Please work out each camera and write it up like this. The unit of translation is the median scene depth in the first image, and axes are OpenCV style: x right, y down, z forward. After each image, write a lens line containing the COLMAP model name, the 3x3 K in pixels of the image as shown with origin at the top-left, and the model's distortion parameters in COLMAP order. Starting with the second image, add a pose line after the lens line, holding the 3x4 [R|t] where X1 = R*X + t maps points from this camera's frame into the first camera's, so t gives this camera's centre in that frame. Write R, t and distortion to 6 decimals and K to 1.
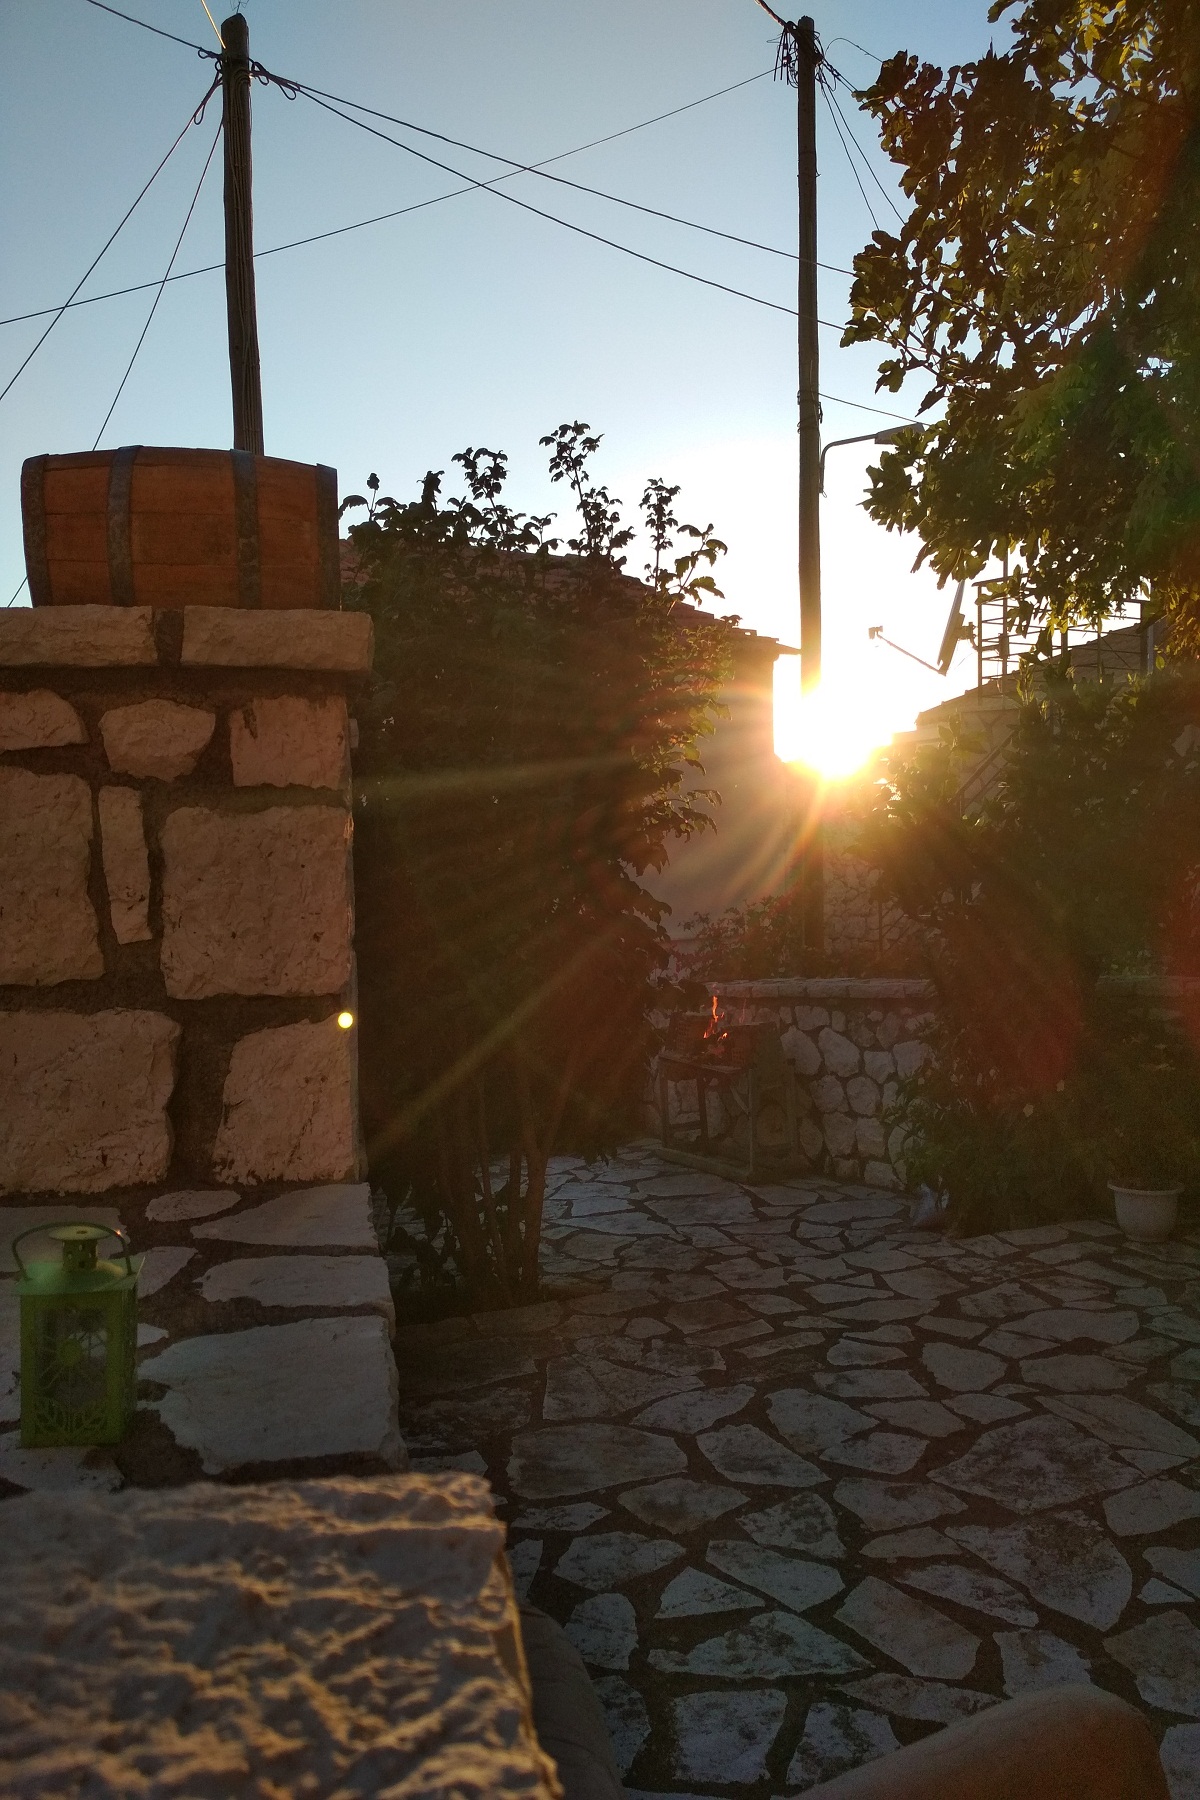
lens RADIAL K [[1592.0, 0, 599.9], [0, 1592.0, 789.6], [0, 0, 1]] dist [-0.001039, -0.021970]
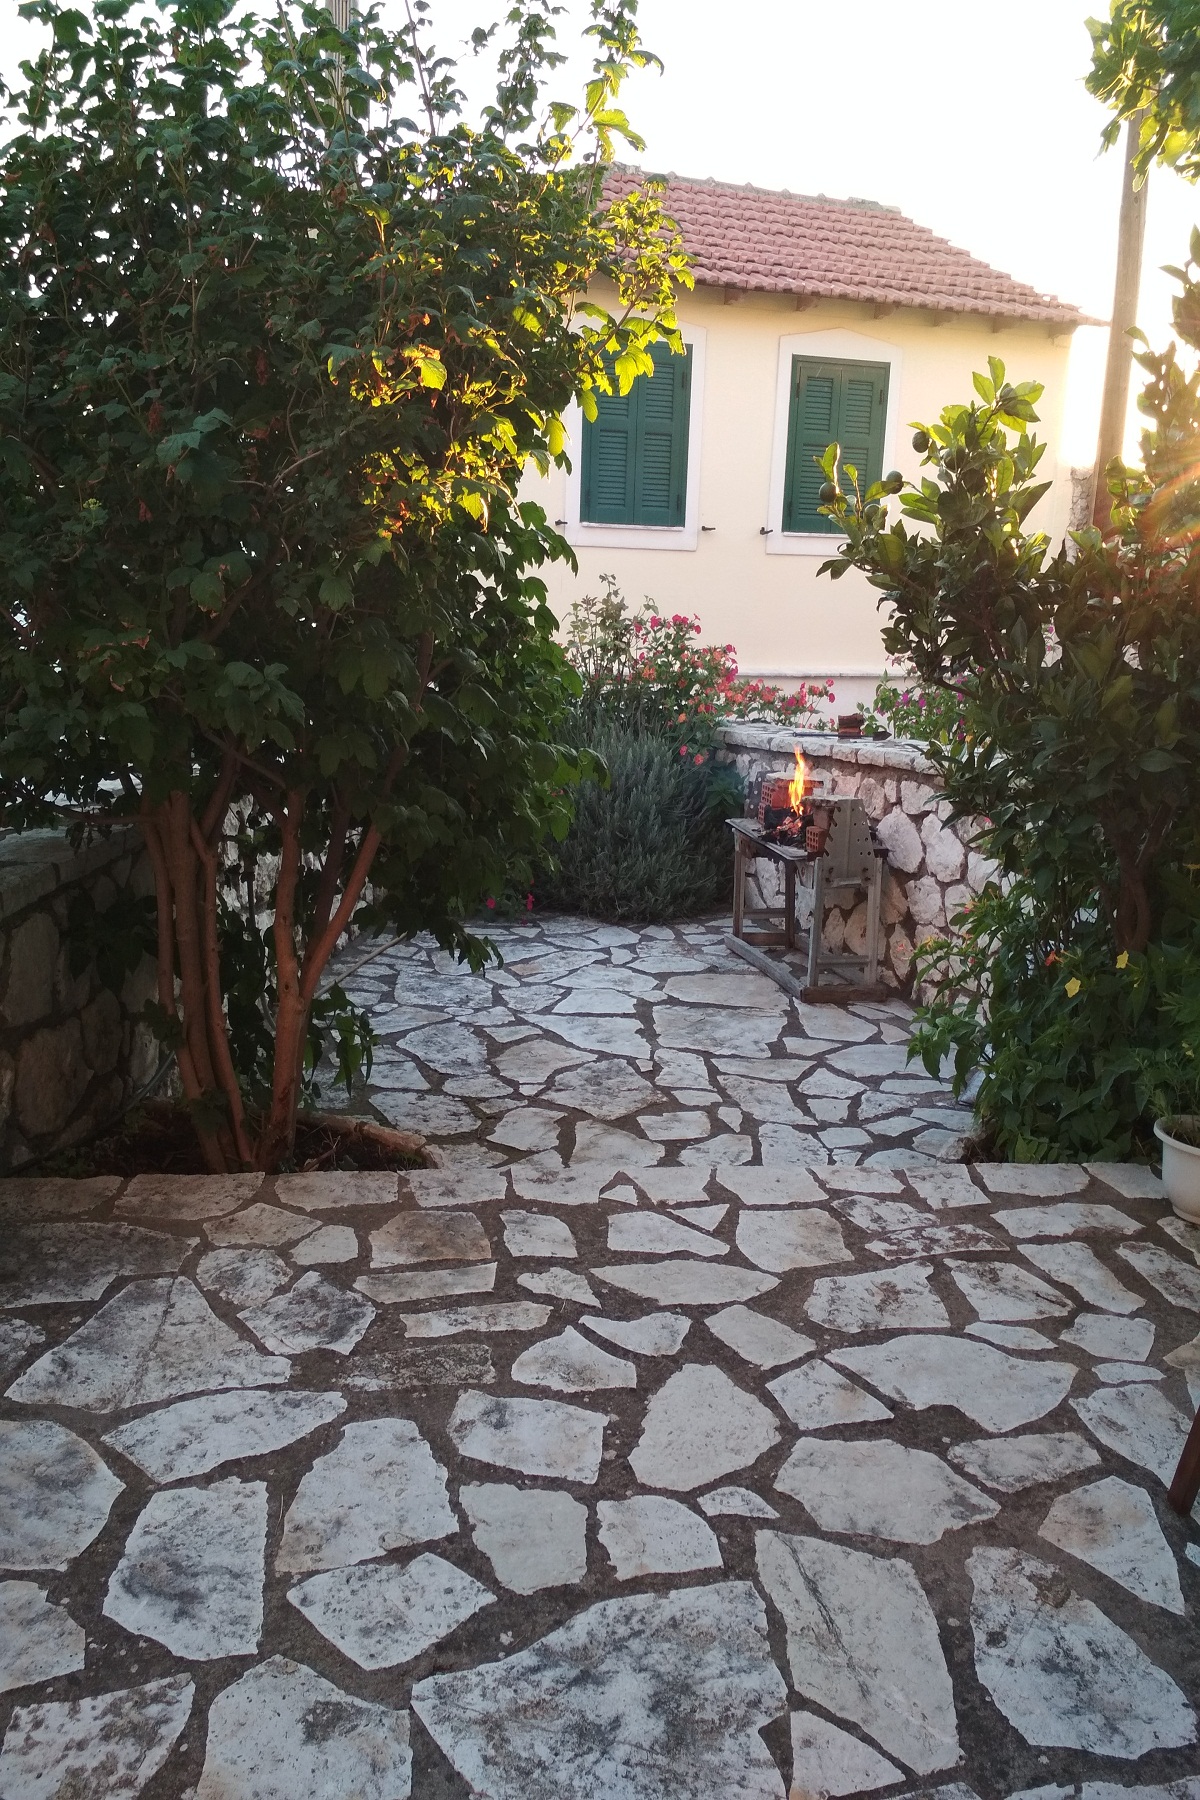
lens RADIAL K [[1592.0, 0, 599.9], [0, 1592.0, 789.6], [0, 0, 1]] dist [-0.001039, -0.021970]
pose [[0.965502, 0.109096, -0.236441, 0.212029], [-0.065110, 0.980306, 0.186445, 0.011435], [0.252125, -0.164618, 0.953590, 0.316153]]
